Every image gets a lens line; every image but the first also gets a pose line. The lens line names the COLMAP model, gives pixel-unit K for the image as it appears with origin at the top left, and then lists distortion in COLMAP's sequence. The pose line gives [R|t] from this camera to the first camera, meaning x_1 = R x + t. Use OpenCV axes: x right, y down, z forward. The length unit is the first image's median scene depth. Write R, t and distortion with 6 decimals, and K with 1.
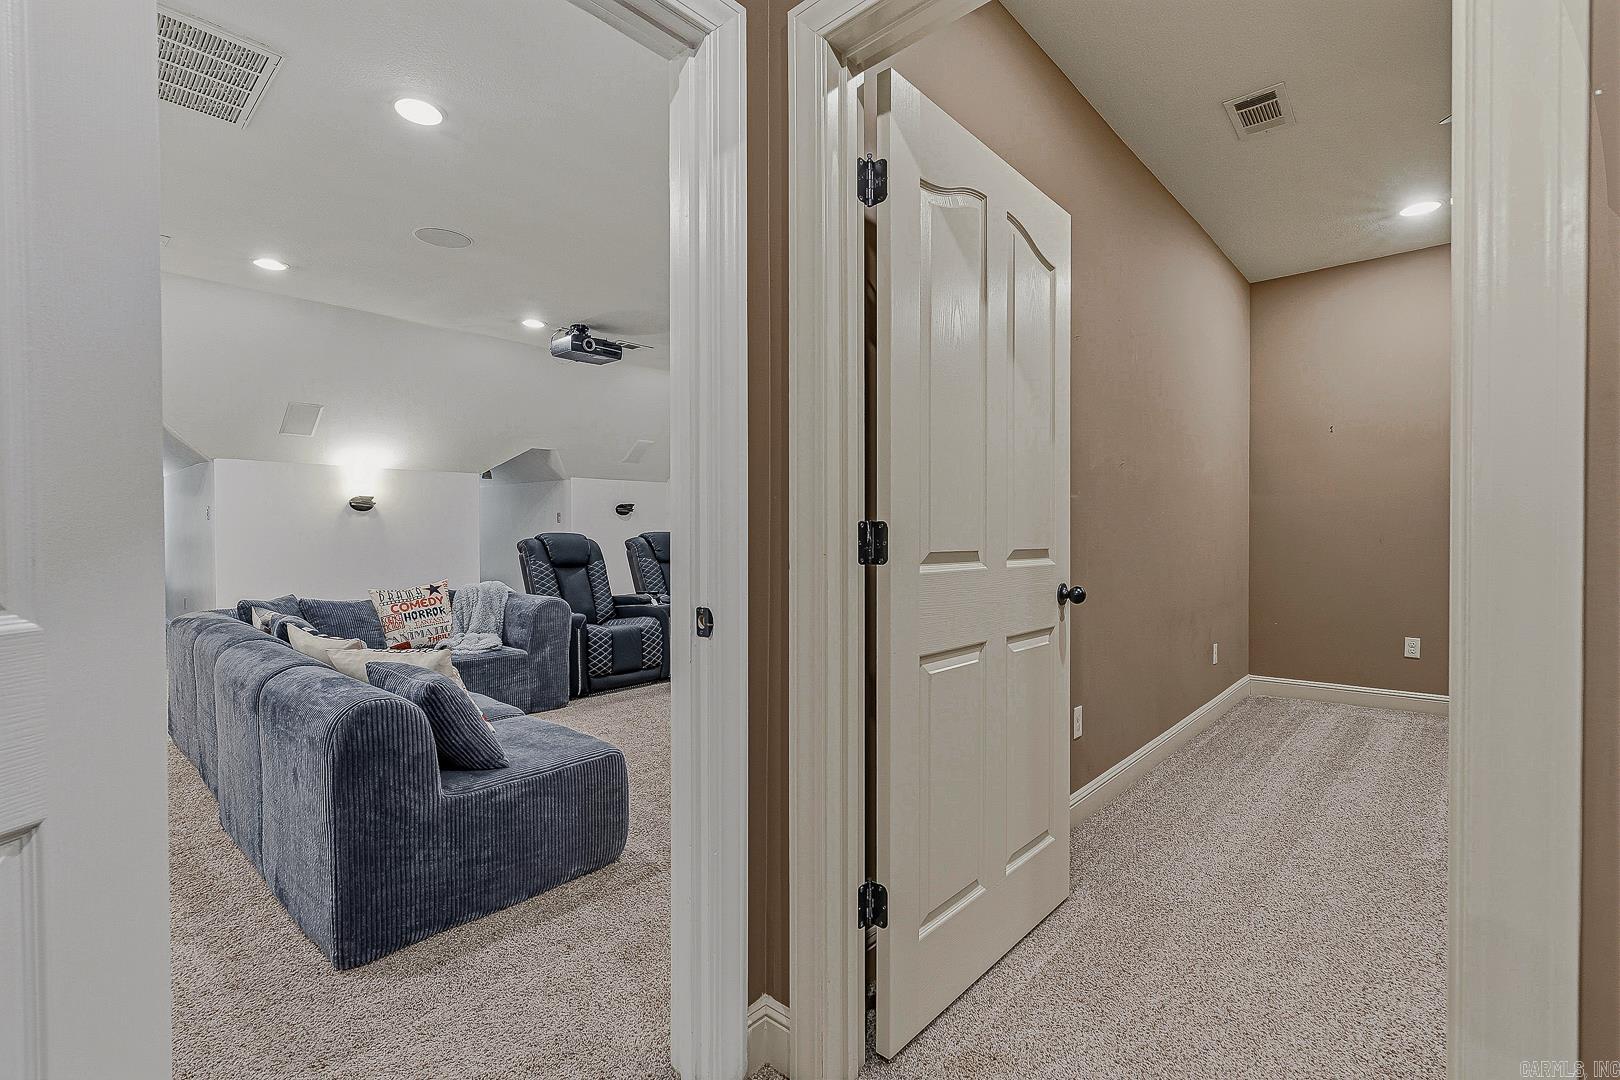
lens RADIAL K [[732.6, 0, 808.7], [0, 732.6, 537.4], [0, 0, 1]] dist [-0.007329, 0.003360]
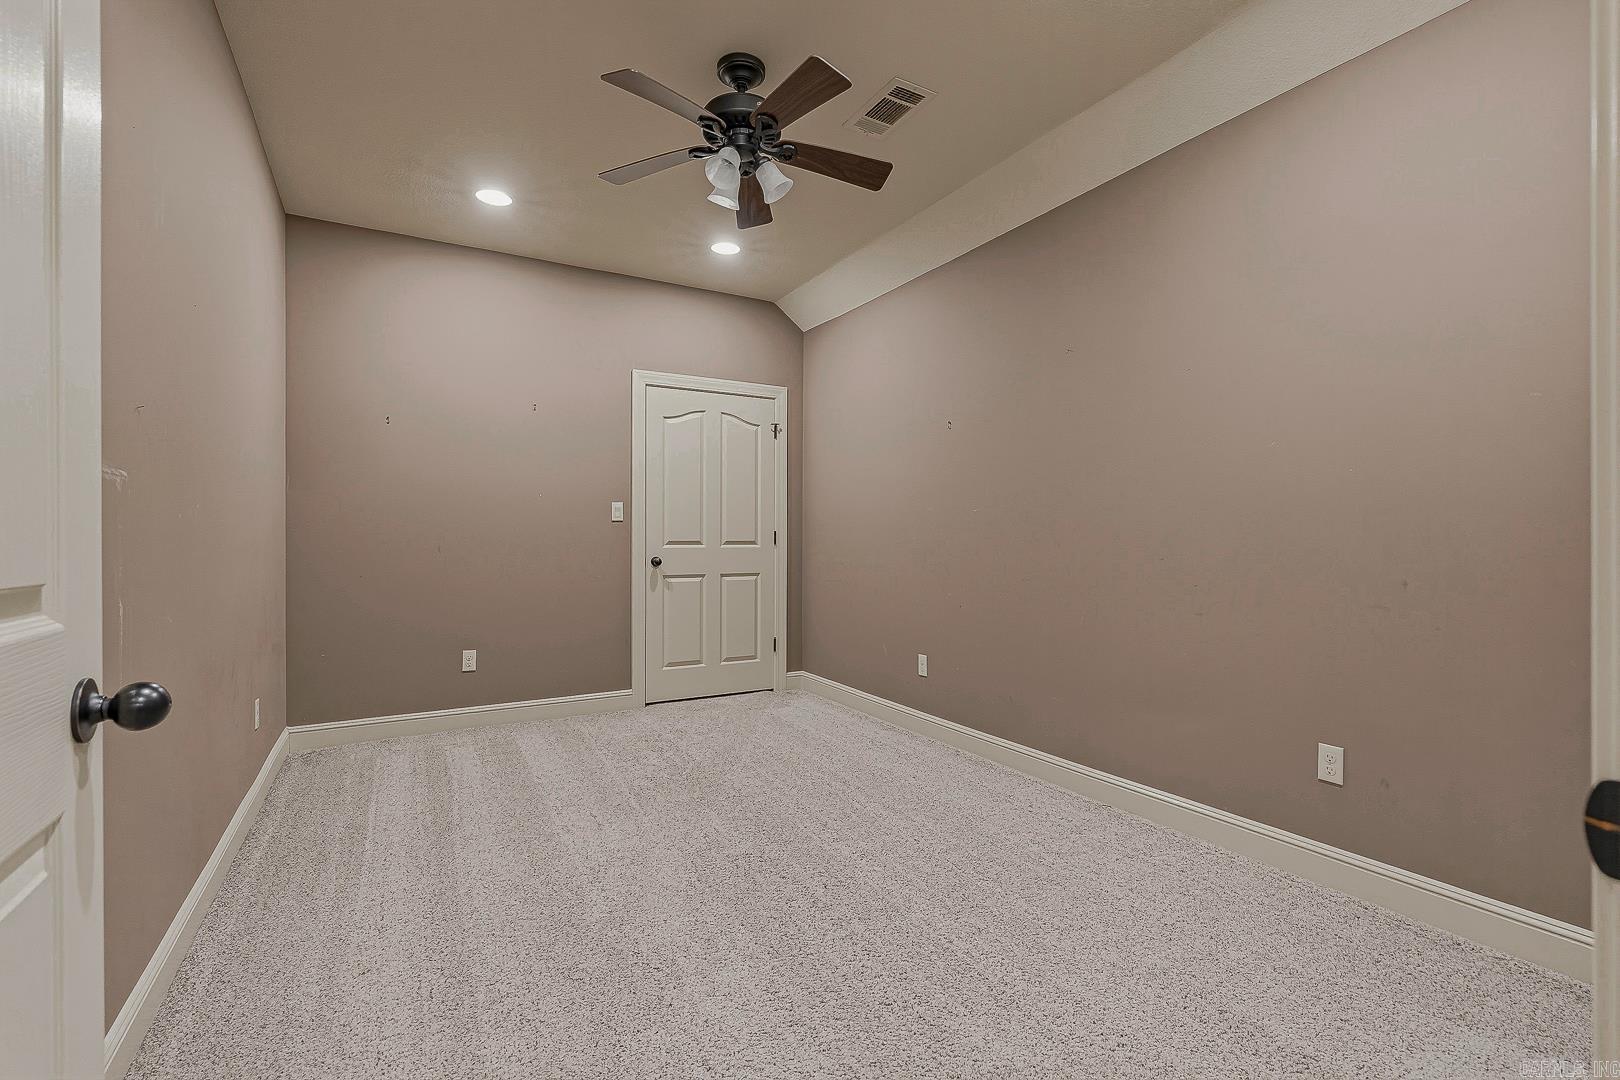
lens RADIAL K [[732.6, 0, 809.9], [0, 732.6, 539.3], [0, 0, 1]] dist [-0.007329, 0.003360]
pose [[0.317170, -0.000060, 0.948369, 0.082196], [0.009949, 0.999945, -0.003264, 0.000139], [-0.948317, 0.010471, 0.317153, 0.365173]]
